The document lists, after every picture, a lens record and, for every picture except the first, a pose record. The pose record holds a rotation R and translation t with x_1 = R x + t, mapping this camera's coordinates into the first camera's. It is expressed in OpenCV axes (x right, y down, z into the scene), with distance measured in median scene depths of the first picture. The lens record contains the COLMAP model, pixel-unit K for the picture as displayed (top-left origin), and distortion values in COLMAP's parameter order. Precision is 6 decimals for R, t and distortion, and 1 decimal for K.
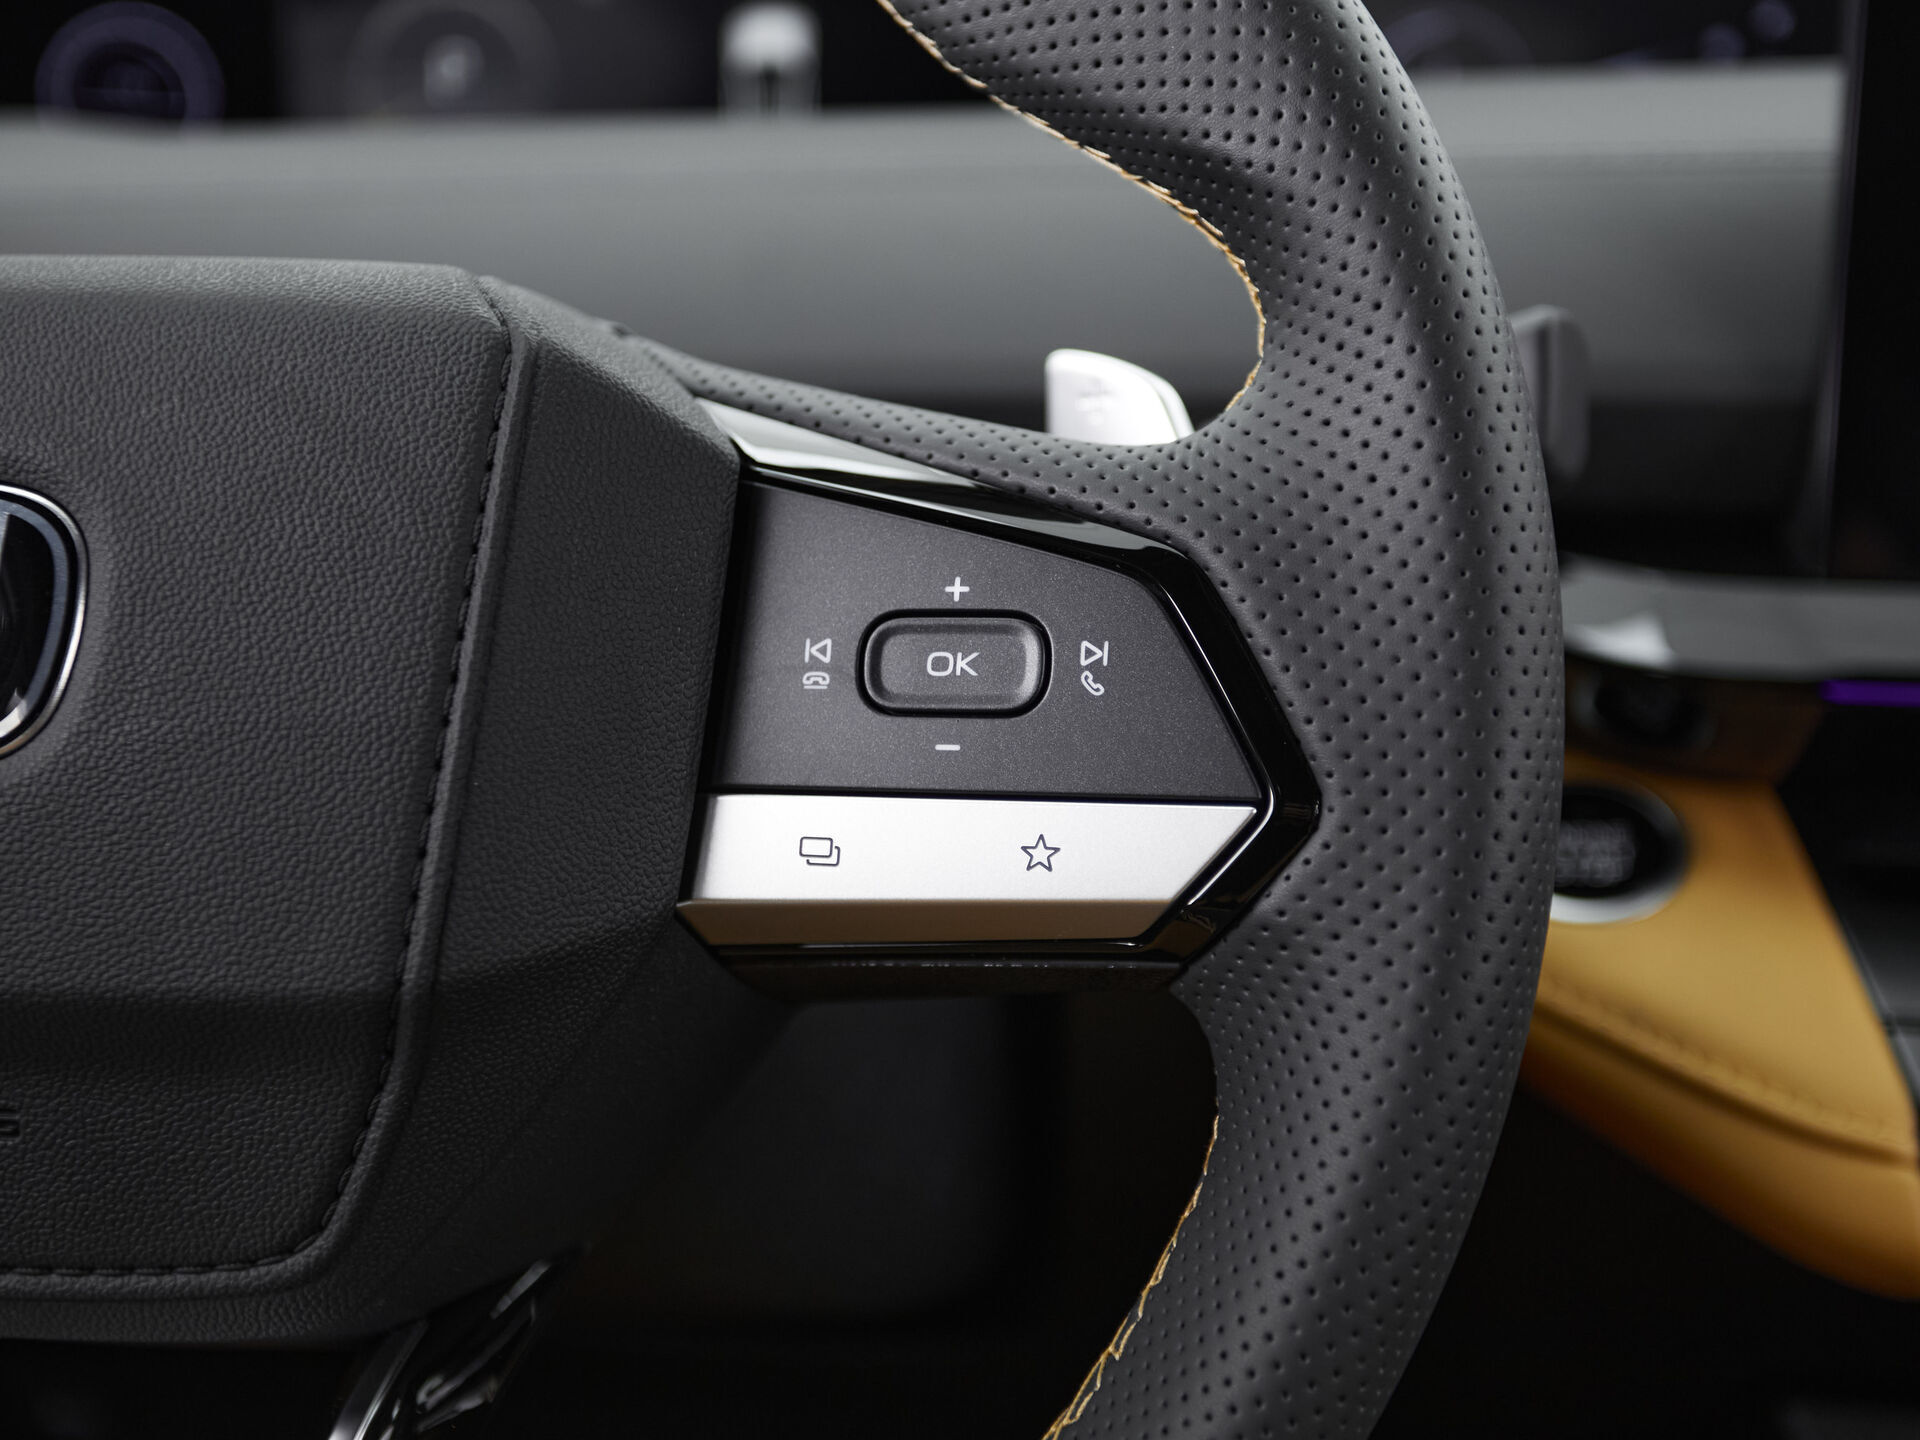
lens RADIAL K [[2509.1, 0, 956.4], [0, 2509.1, 726.1], [0, 0, 1]] dist [0.020656, 0.000000]
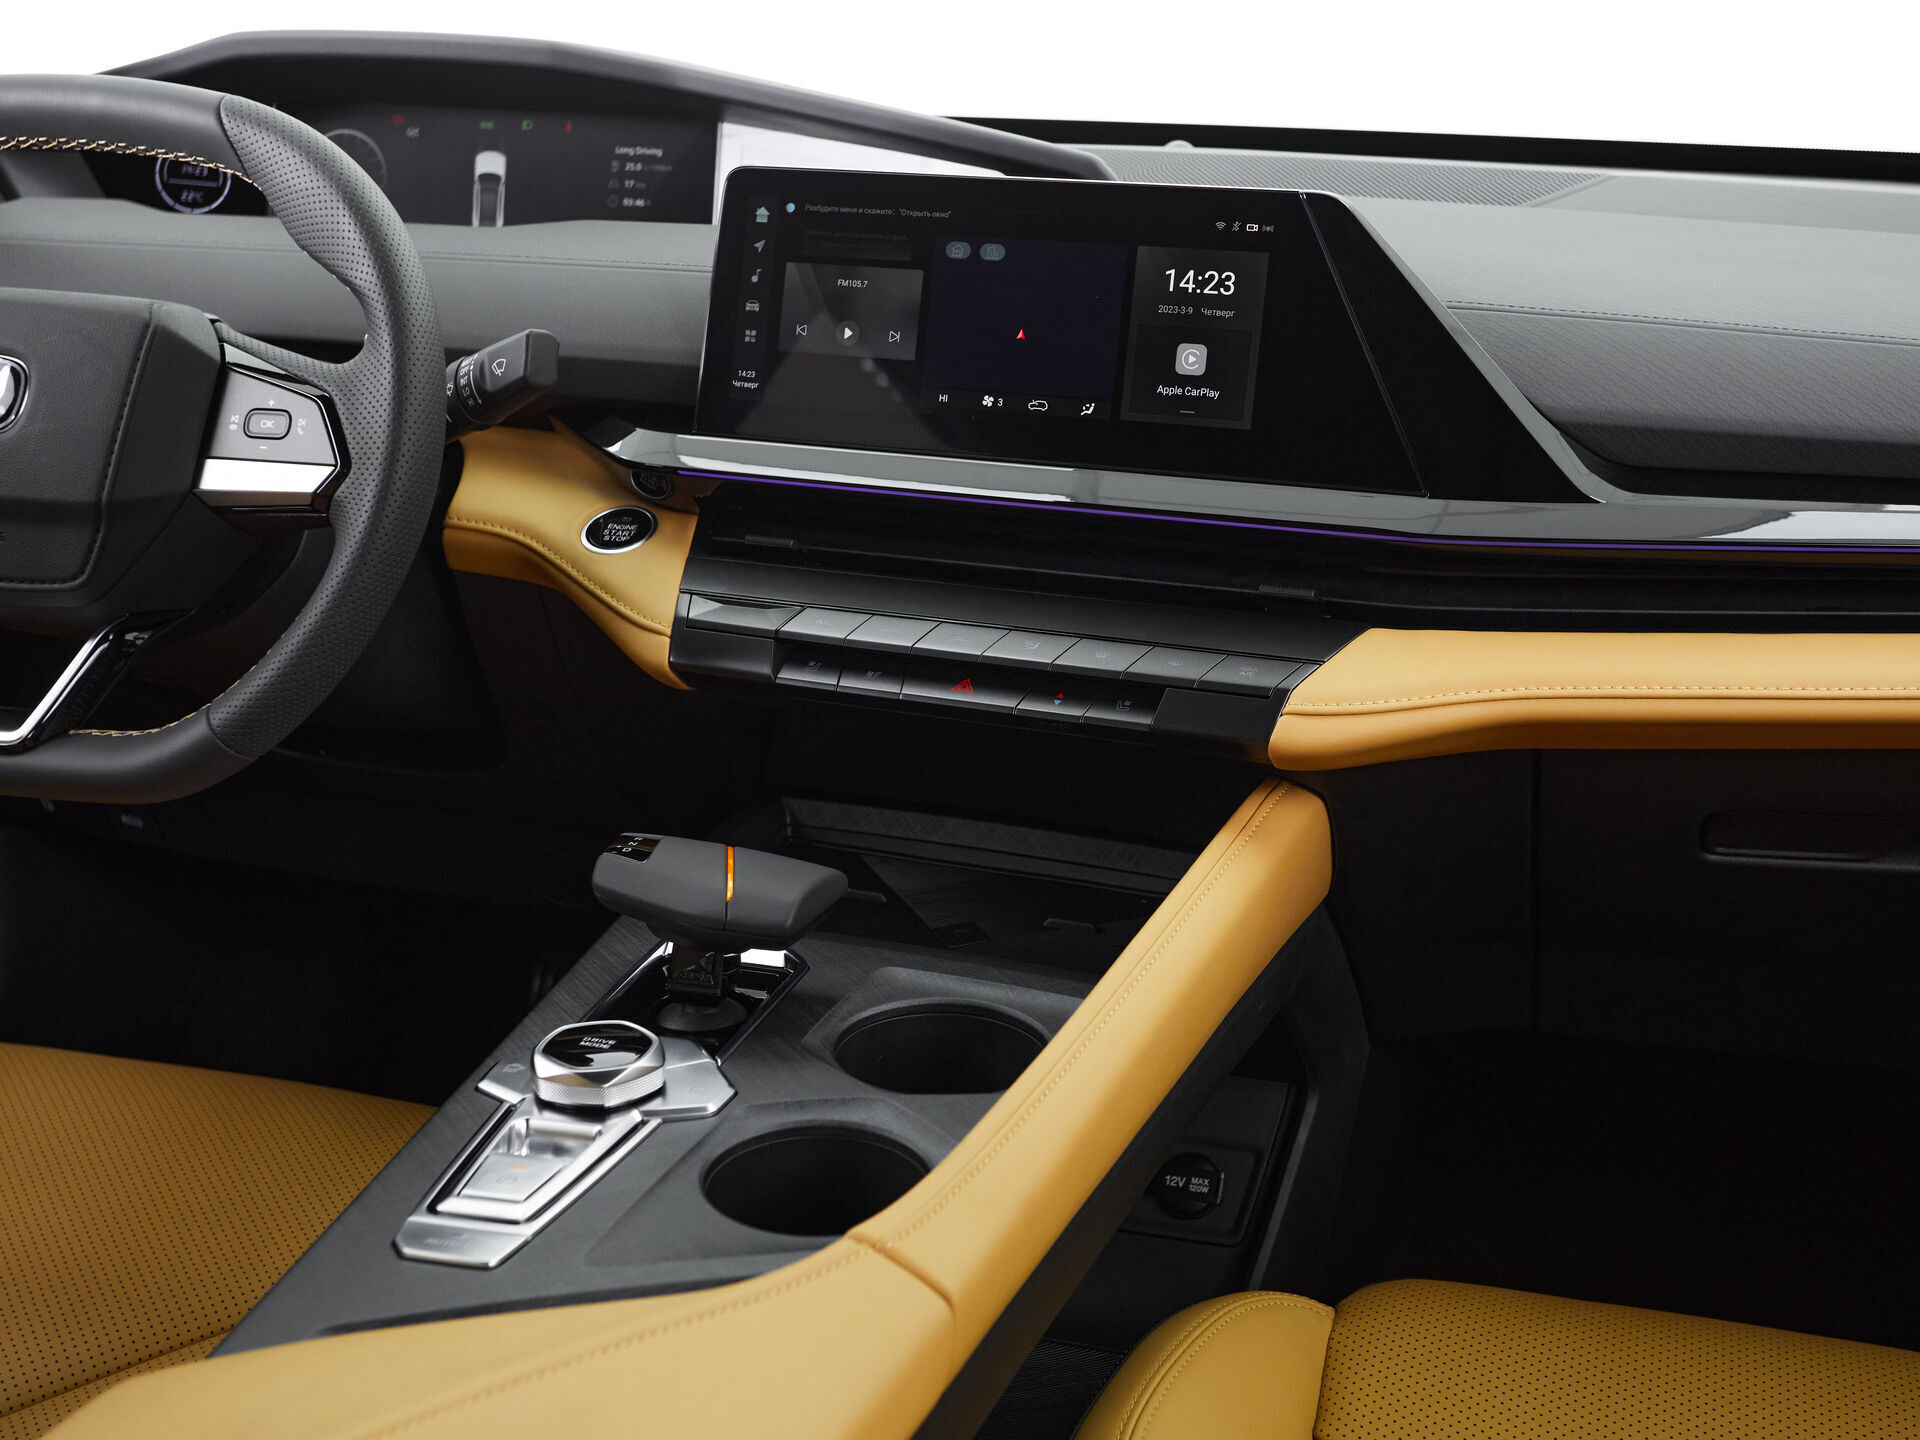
lens RADIAL K [[2509.1, 0, 916.8], [0, 2509.1, 700.5], [0, 0, 1]] dist [0.020656, 0.000000]
pose [[0.989943, 0.073334, -0.120976, 1.357133], [-0.069833, 0.997015, 0.032930, 0.182061], [0.123030, -0.024151, 0.992109, -2.384663]]
